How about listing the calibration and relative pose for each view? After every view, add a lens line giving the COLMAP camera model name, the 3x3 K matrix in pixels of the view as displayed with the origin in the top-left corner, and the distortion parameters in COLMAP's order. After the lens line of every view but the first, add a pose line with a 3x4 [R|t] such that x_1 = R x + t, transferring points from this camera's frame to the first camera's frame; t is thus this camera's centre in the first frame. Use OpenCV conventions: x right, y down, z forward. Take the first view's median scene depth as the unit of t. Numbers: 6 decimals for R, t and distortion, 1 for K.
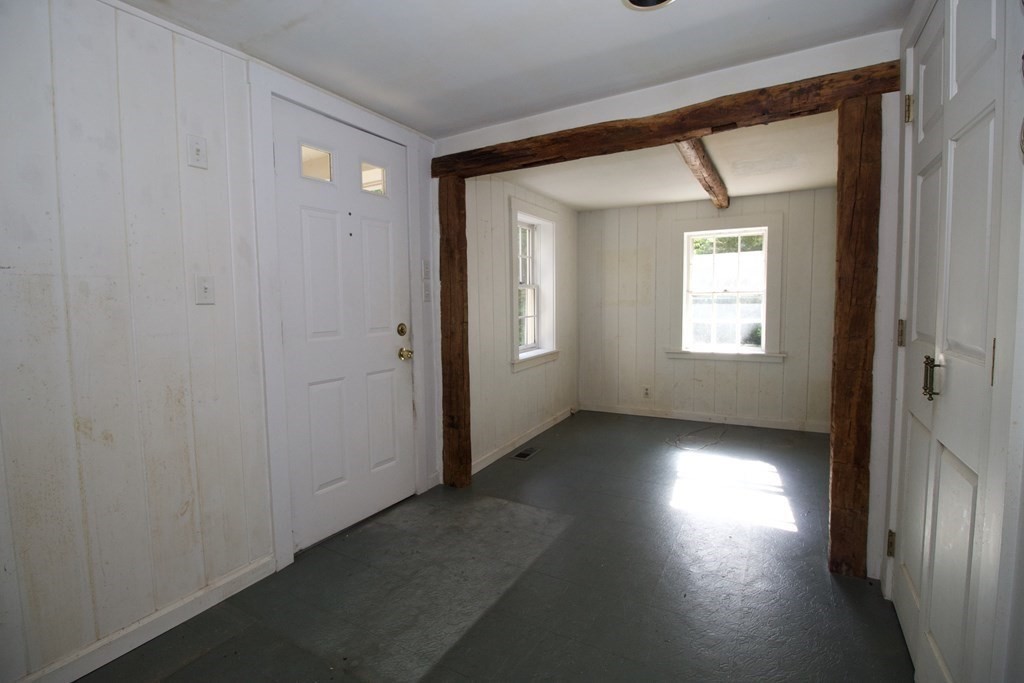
lens RADIAL K [[471.9, 0, 507.2], [0, 471.9, 332.1], [0, 0, 1]] dist [-0.004360, -0.010615]
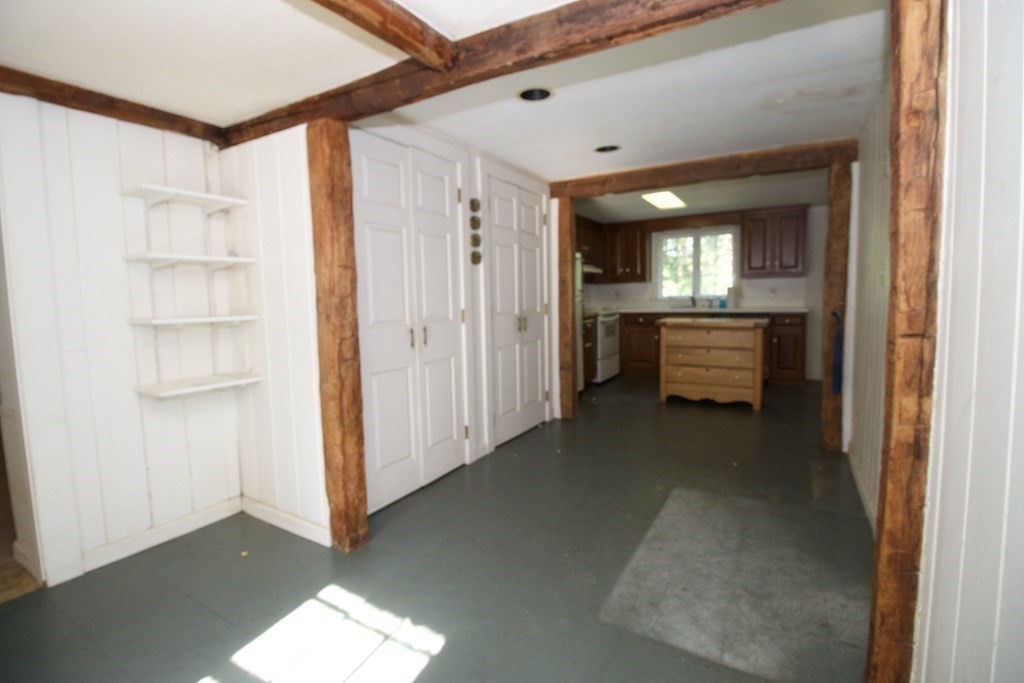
lens RADIAL K [[471.9, 0, 505.2], [0, 471.9, 331.8], [0, 0, 1]] dist [-0.004360, -0.010615]
pose [[-0.999077, 0.039294, 0.017329, 0.234320], [0.041401, 0.988487, 0.145531, -0.106102], [-0.011411, 0.146114, -0.989202, 1.511478]]
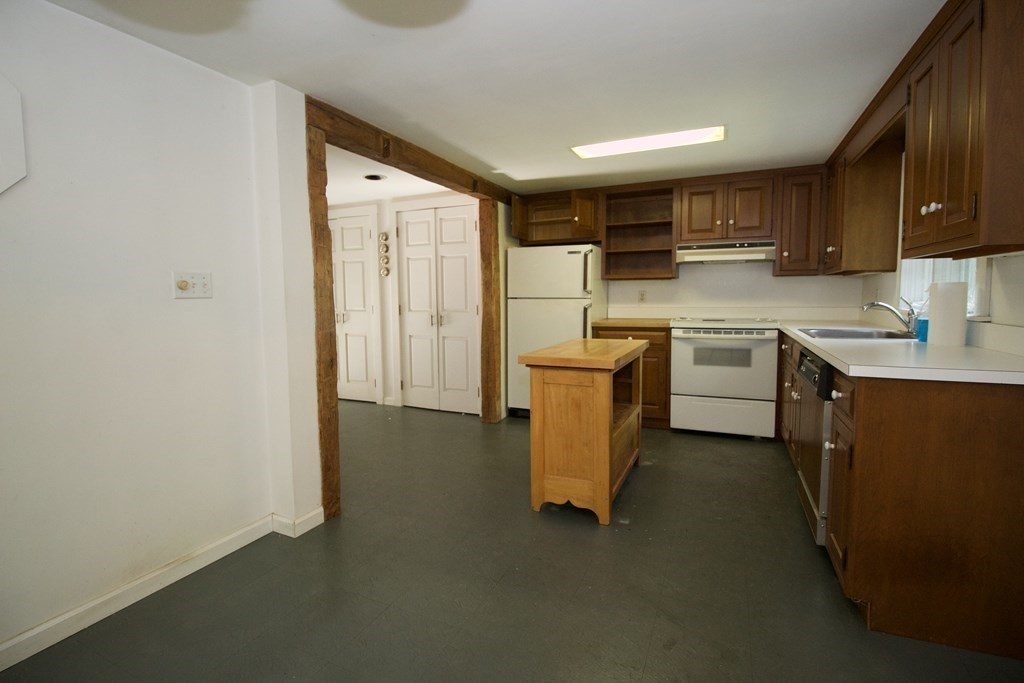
lens RADIAL K [[471.9, 0, 505.3], [0, 471.9, 333.9], [0, 0, 1]] dist [-0.004360, -0.010615]
pose [[-0.089028, -0.063948, 0.993974, -1.572996], [0.077918, 0.994432, 0.070956, 0.027940], [-0.992977, 0.083765, -0.083549, -0.025483]]
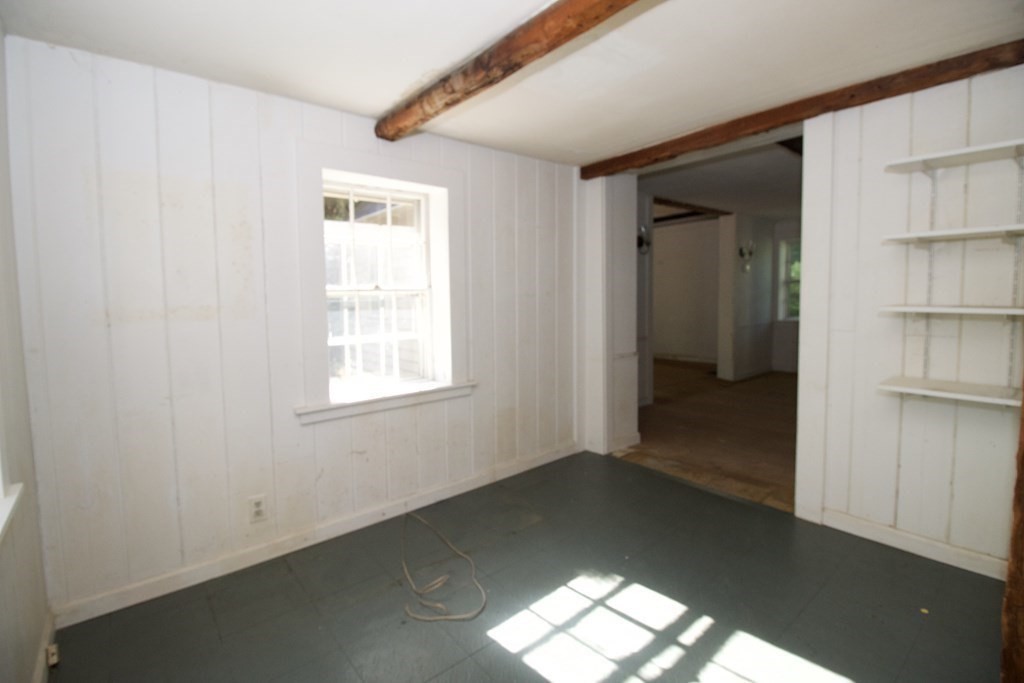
lens RADIAL K [[471.9, 0, 506.7], [0, 471.9, 331.4], [0, 0, 1]] dist [-0.004360, -0.010615]
pose [[0.362614, -0.061725, 0.929893, -0.042224], [0.074288, 0.996543, 0.037181, -0.071467], [-0.928974, 0.055597, 0.365946, 1.058235]]
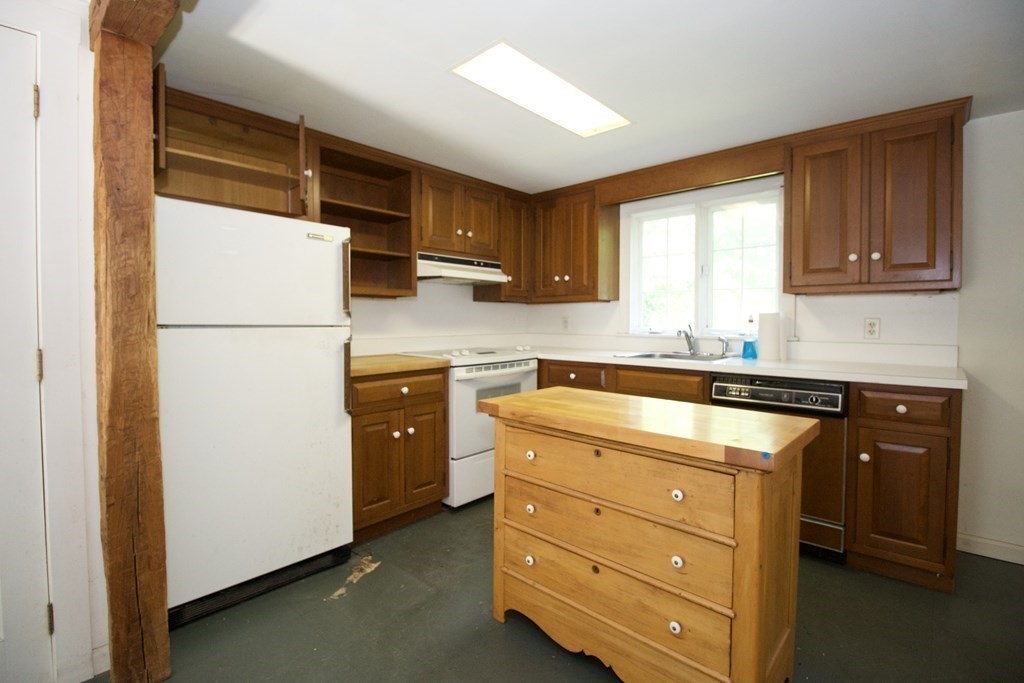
lens RADIAL K [[471.9, 0, 506.9], [0, 471.9, 332.9], [0, 0, 1]] dist [-0.004360, -0.010615]
pose [[-0.975698, 0.011573, 0.218816, -0.507363], [0.031549, 0.995619, 0.088016, -0.009808], [-0.216839, 0.092780, -0.971788, 0.320187]]
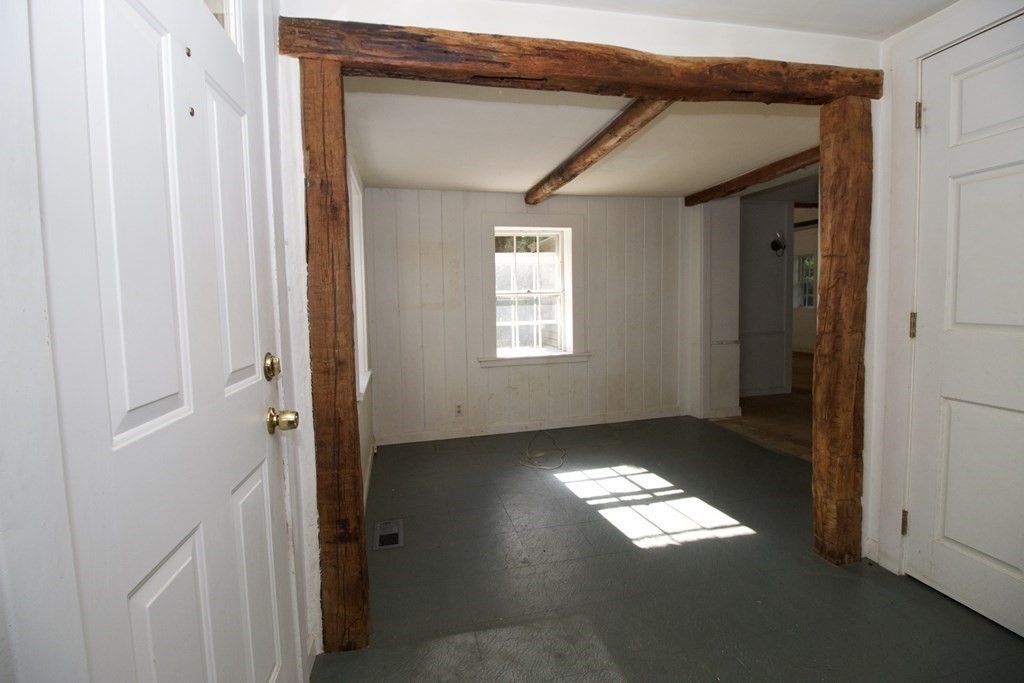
lens RADIAL K [[471.9, 0, 510.4], [0, 471.9, 331.1], [0, 0, 1]] dist [-0.004360, -0.010615]
pose [[0.739537, -0.048896, 0.671338, -0.352715], [0.057955, 0.998280, 0.008866, -0.029691], [-0.670617, 0.032351, 0.741098, 0.522852]]
